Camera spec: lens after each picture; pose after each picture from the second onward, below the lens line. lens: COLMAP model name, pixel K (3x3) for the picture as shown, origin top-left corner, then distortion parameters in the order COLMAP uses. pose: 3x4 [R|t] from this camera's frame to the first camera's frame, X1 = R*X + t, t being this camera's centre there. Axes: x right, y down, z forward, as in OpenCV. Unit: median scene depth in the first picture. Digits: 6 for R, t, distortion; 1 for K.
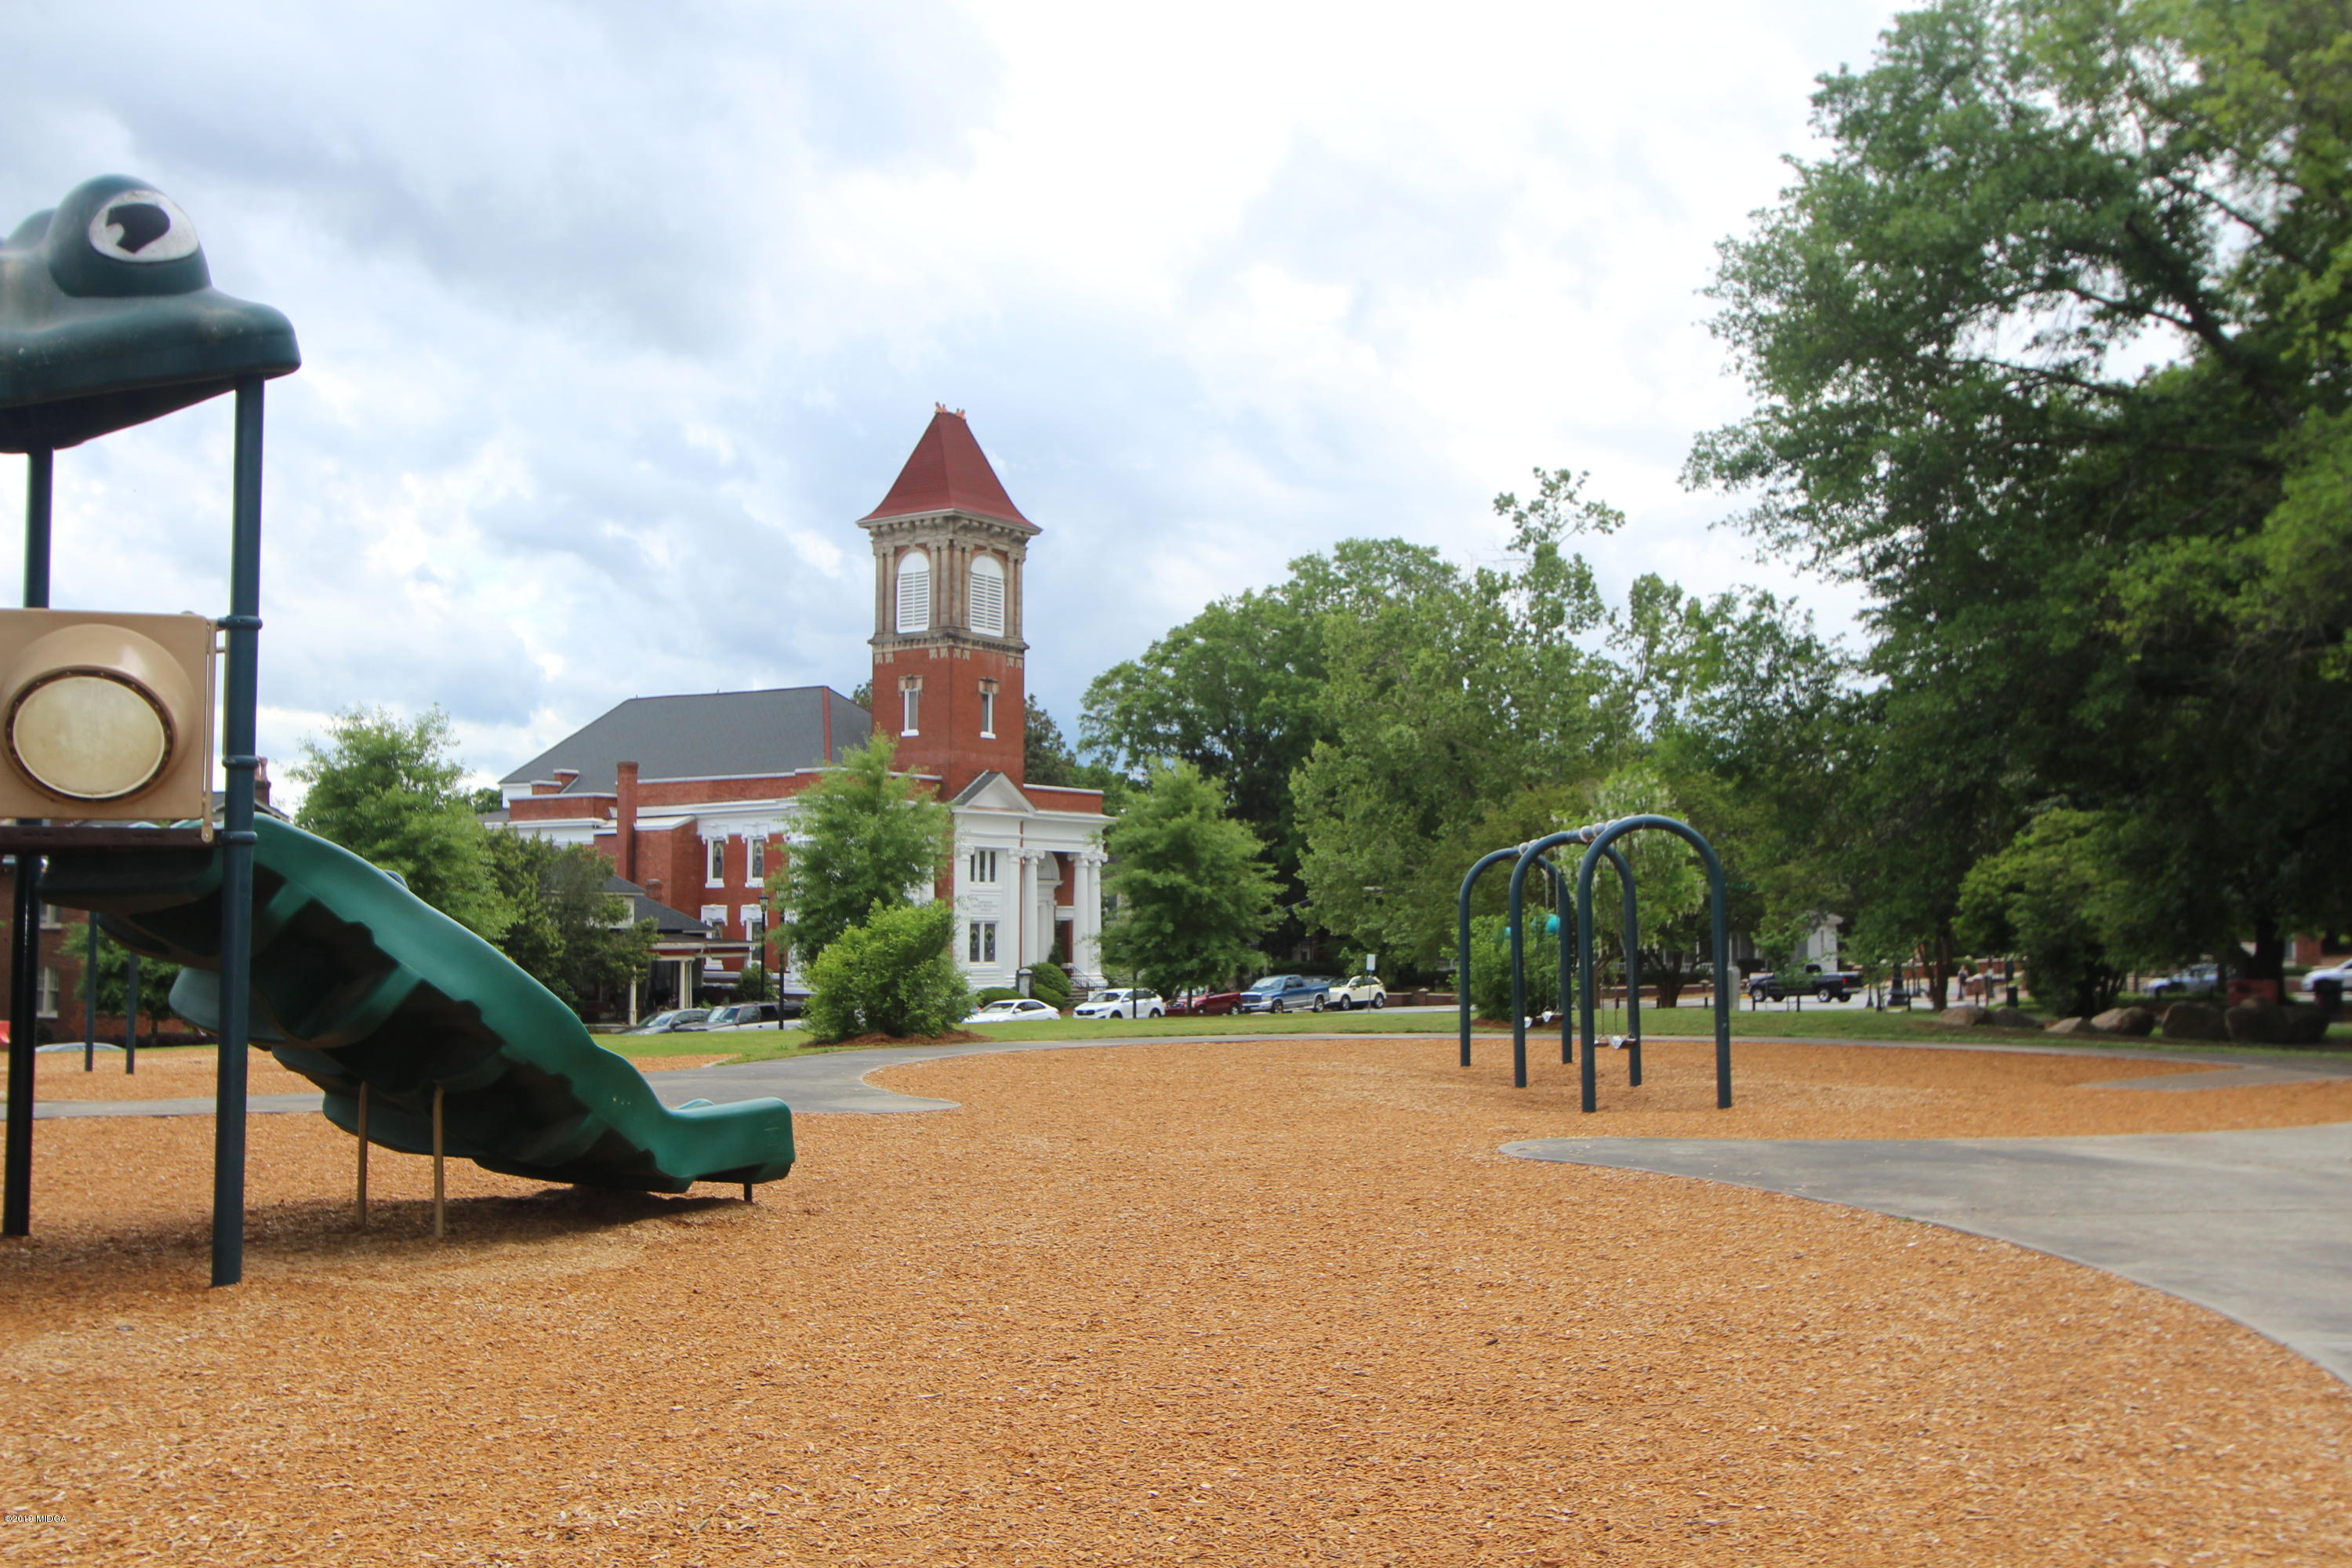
lens RADIAL K [[2349.4, 0, 1181.3], [0, 2349.4, 798.0], [0, 0, 1]] dist [0.020545, 0.000000]
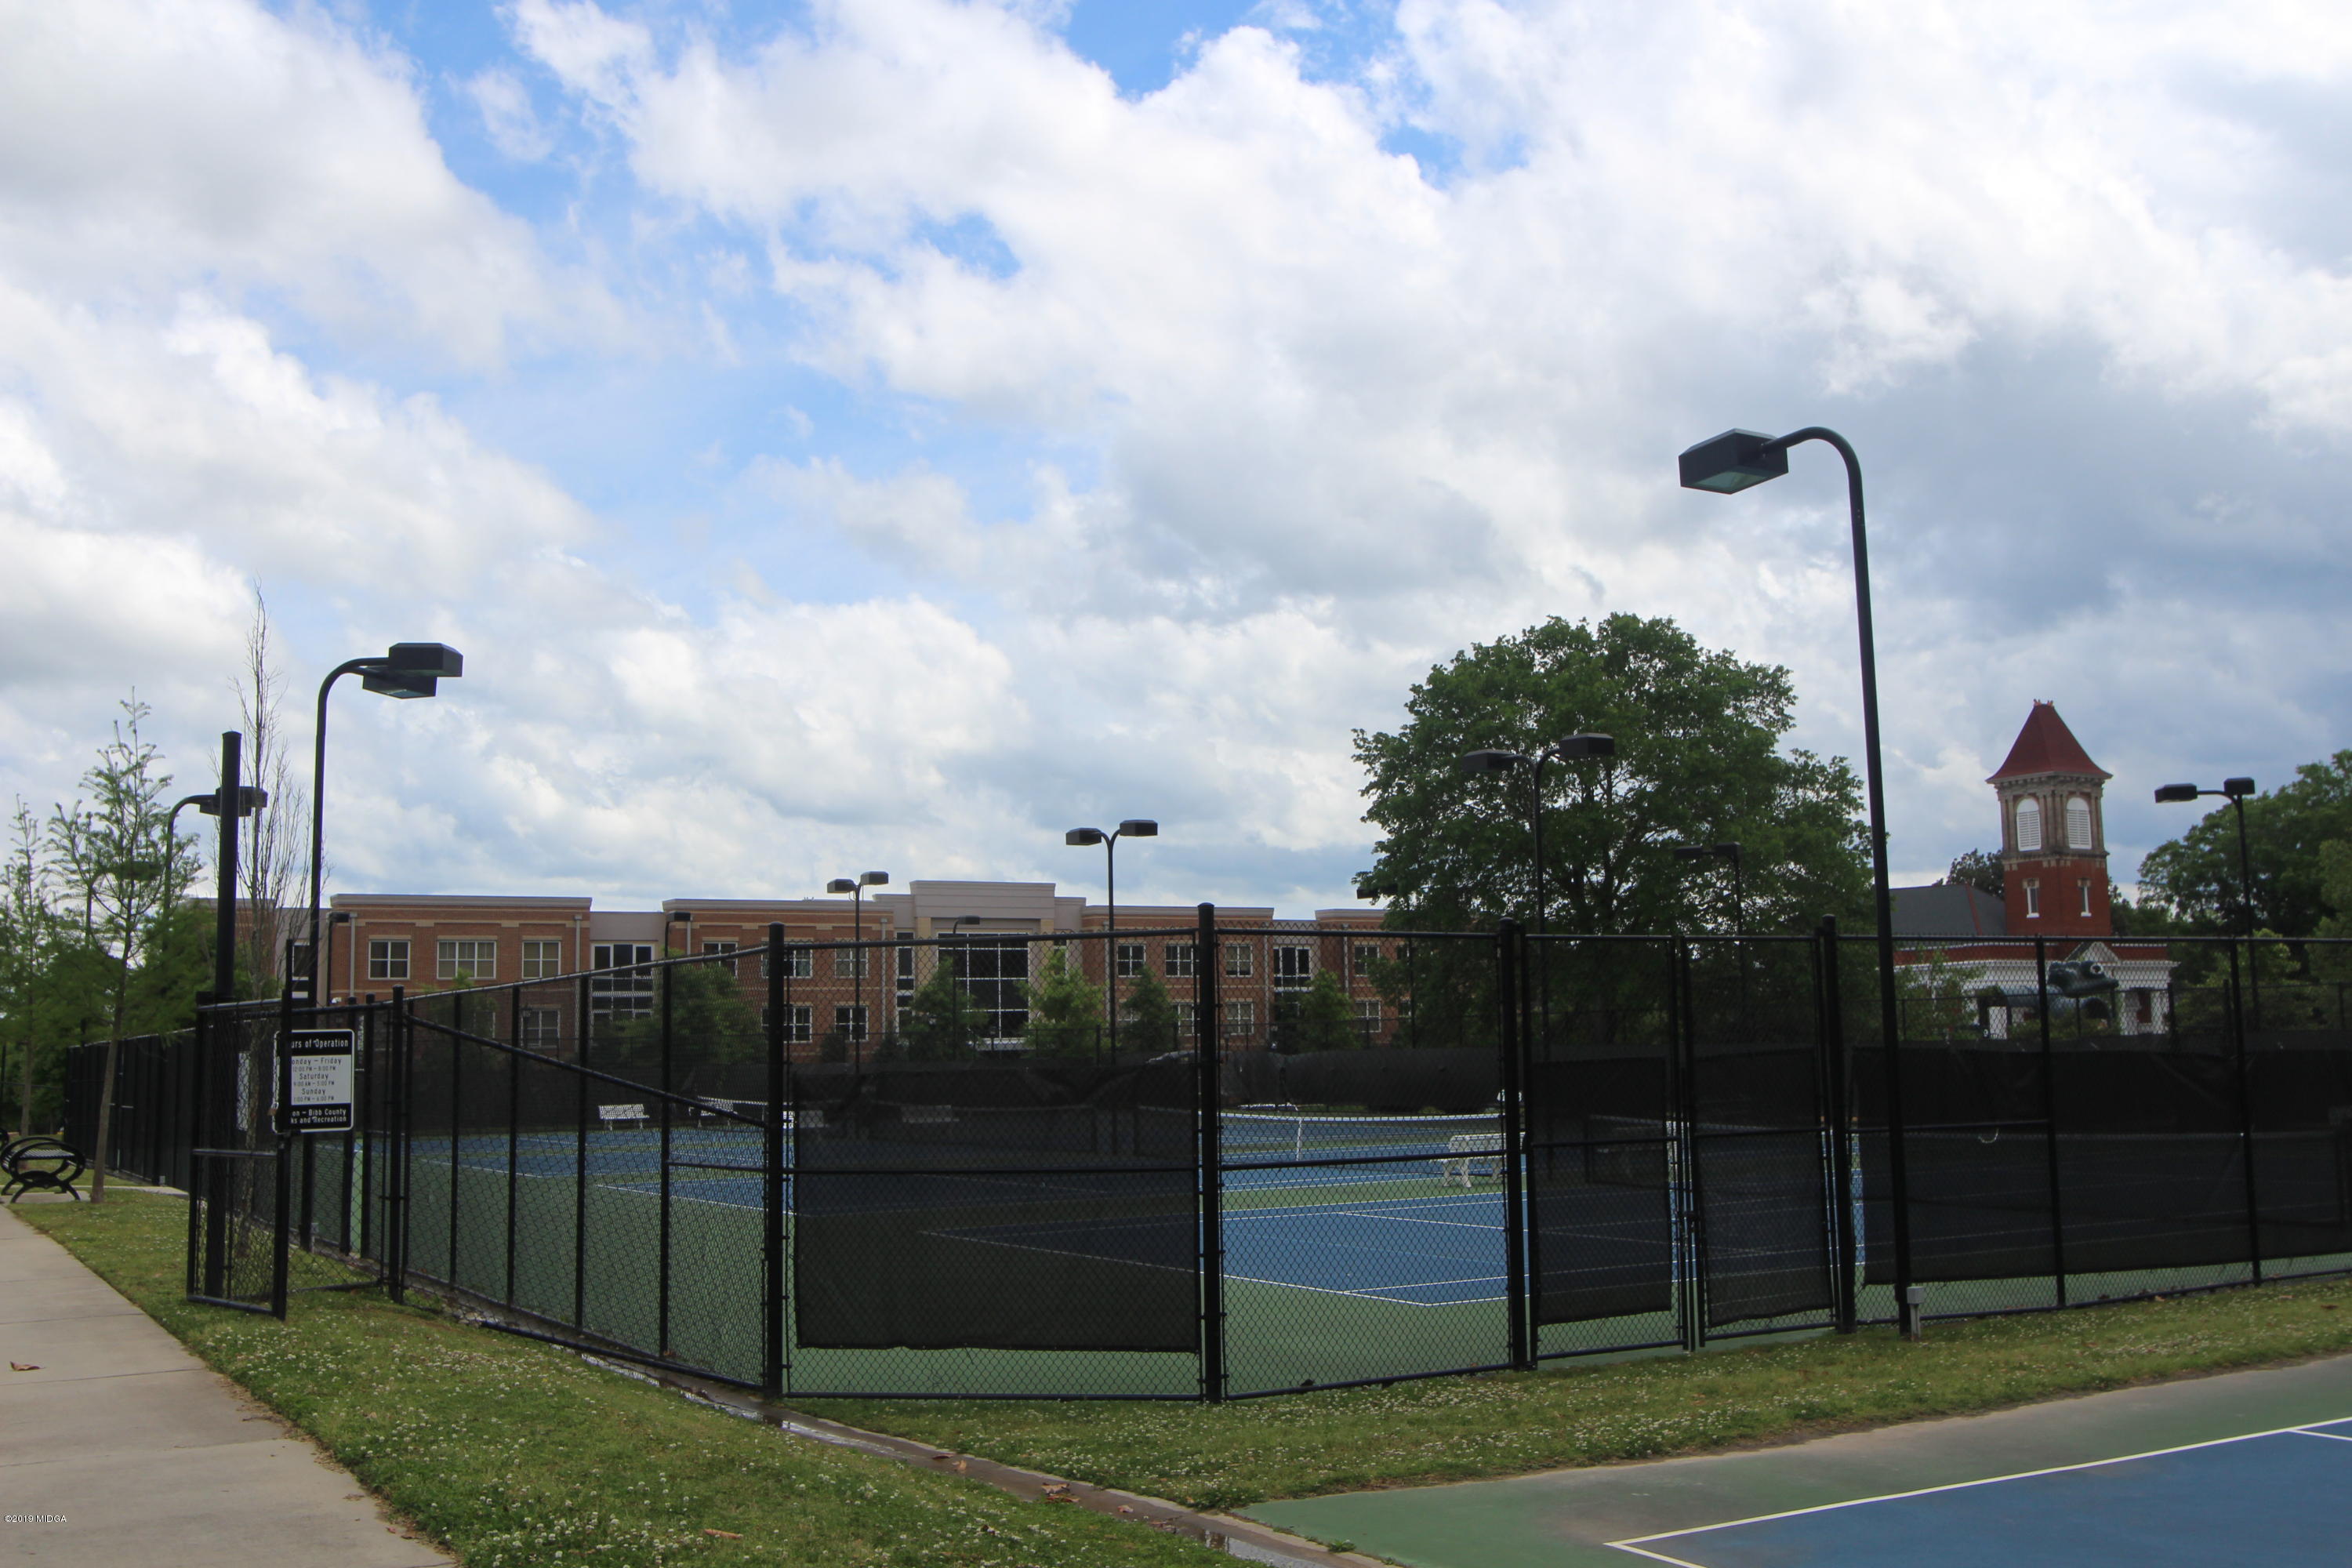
lens RADIAL K [[2349.4, 0, 1175.8], [0, 2349.4, 780.0], [0, 0, 1]] dist [0.020545, 0.000000]
pose [[0.916135, -0.065814, -0.395430, -0.012001], [0.046078, 0.997181, -0.059214, -0.049659], [0.398212, 0.036028, 0.916586, -0.649919]]
